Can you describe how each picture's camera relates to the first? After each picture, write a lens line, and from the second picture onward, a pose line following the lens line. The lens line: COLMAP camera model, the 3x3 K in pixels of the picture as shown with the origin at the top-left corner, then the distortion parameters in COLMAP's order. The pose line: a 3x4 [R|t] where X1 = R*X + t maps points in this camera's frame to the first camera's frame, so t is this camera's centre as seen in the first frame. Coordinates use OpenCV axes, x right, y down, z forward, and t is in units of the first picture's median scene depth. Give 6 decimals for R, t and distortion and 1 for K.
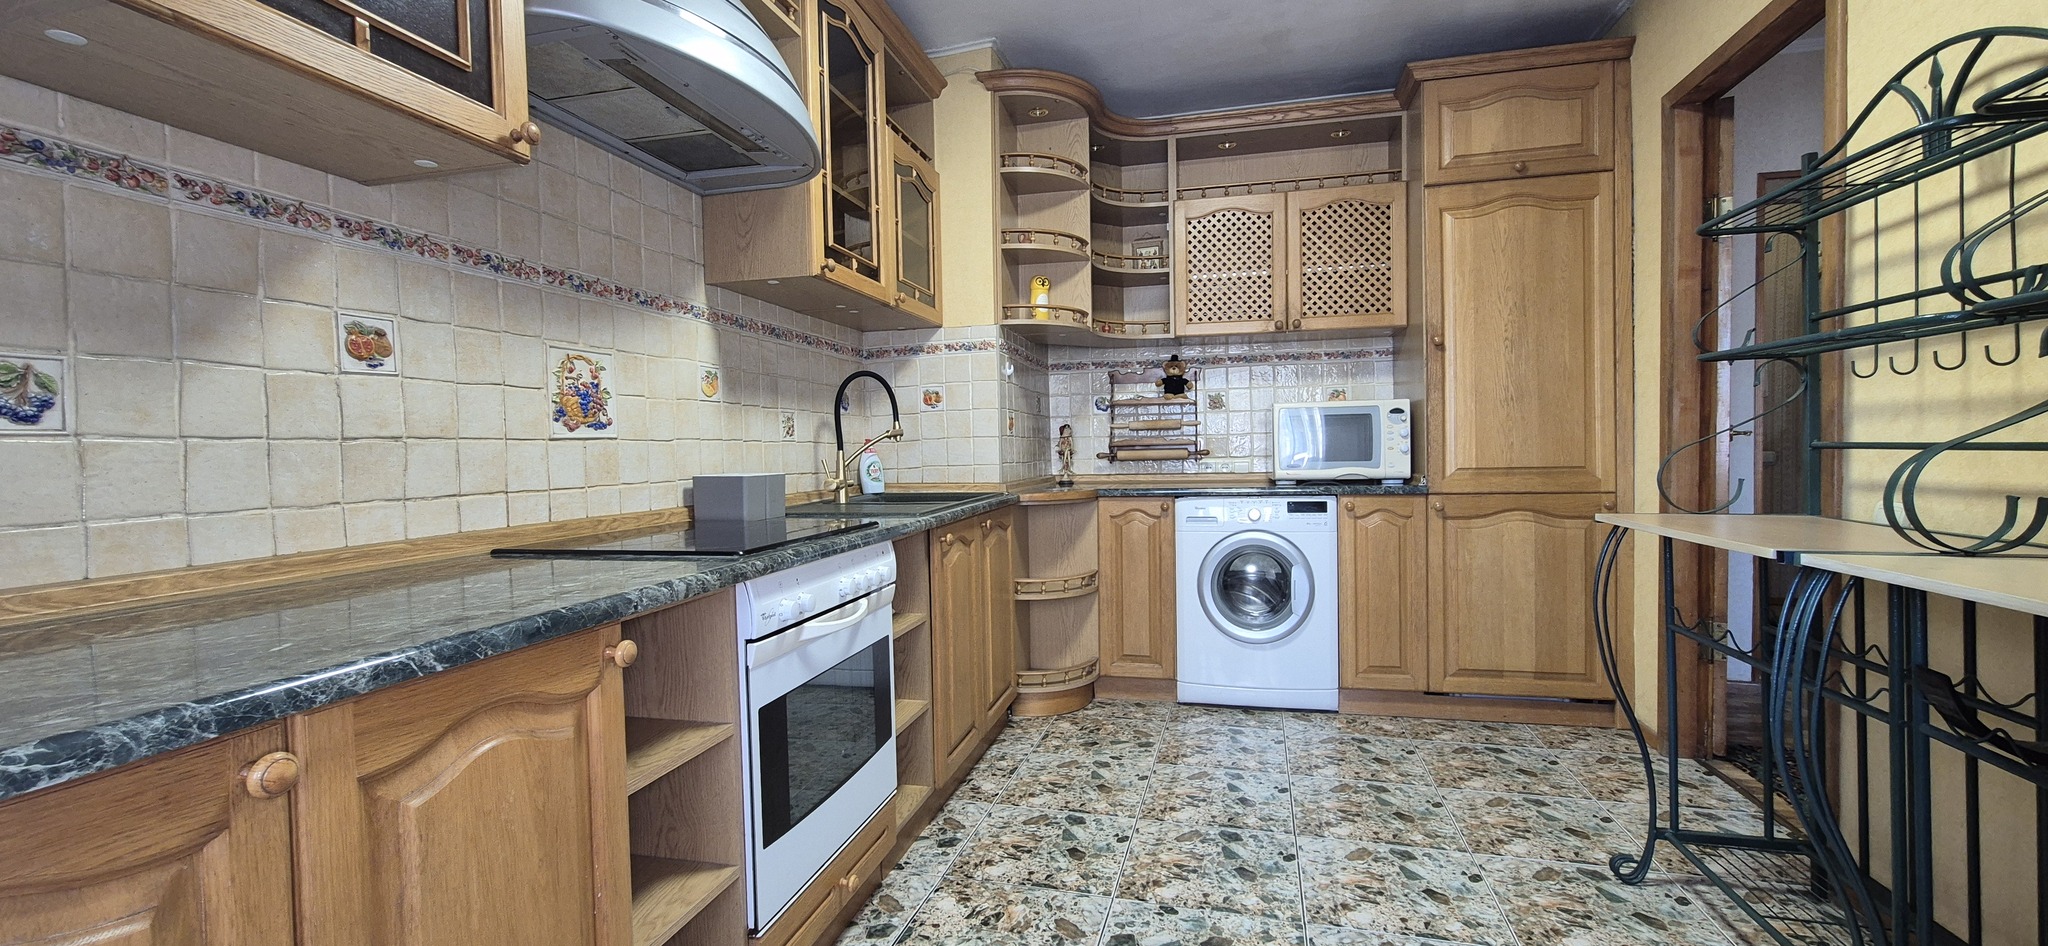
lens RADIAL K [[840.9, 0, 1023.5], [0, 840.9, 470.6], [0, 0, 1]] dist [-0.000387, 0.001163]
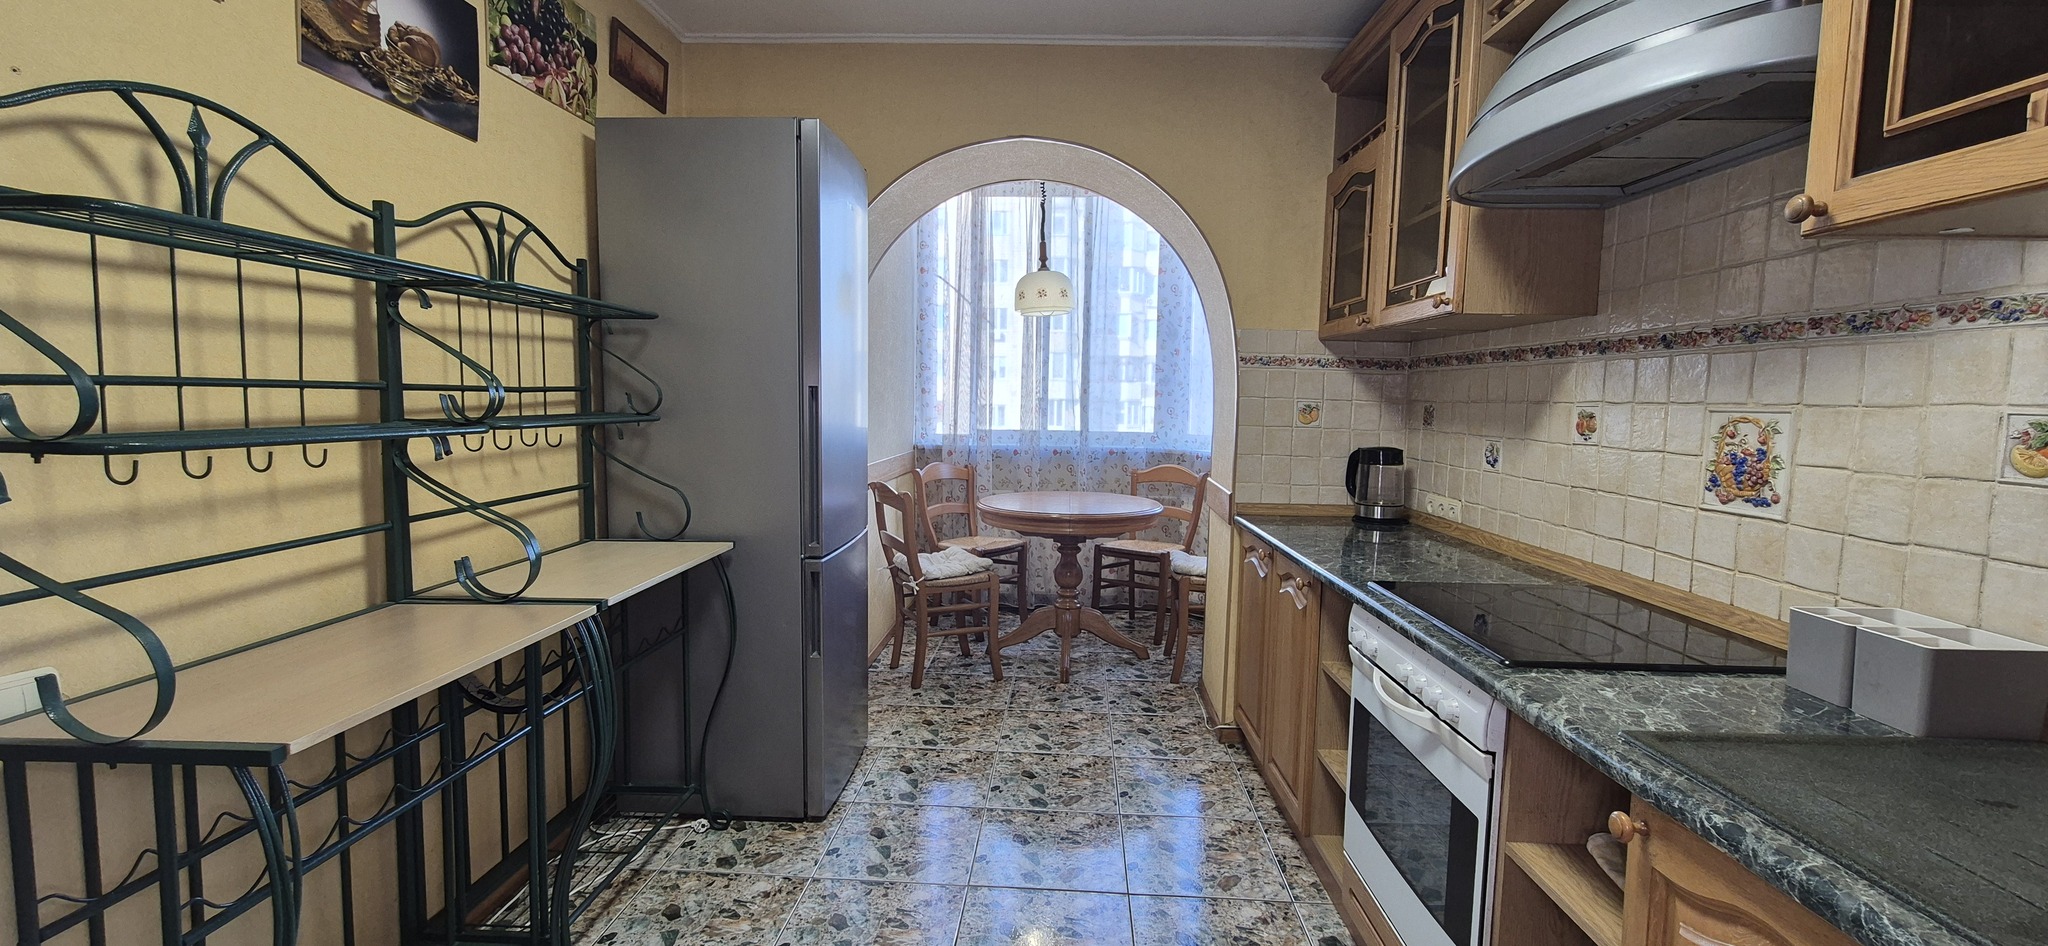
lens RADIAL K [[840.9, 0, 1018.3], [0, 840.9, 465.6], [0, 0, 1]] dist [-0.000387, 0.001163]
pose [[-0.979260, 0.024911, -0.201070, 0.378893], [0.001658, 0.993365, 0.114996, -0.192966], [0.202601, 0.112278, -0.972803, 1.731140]]
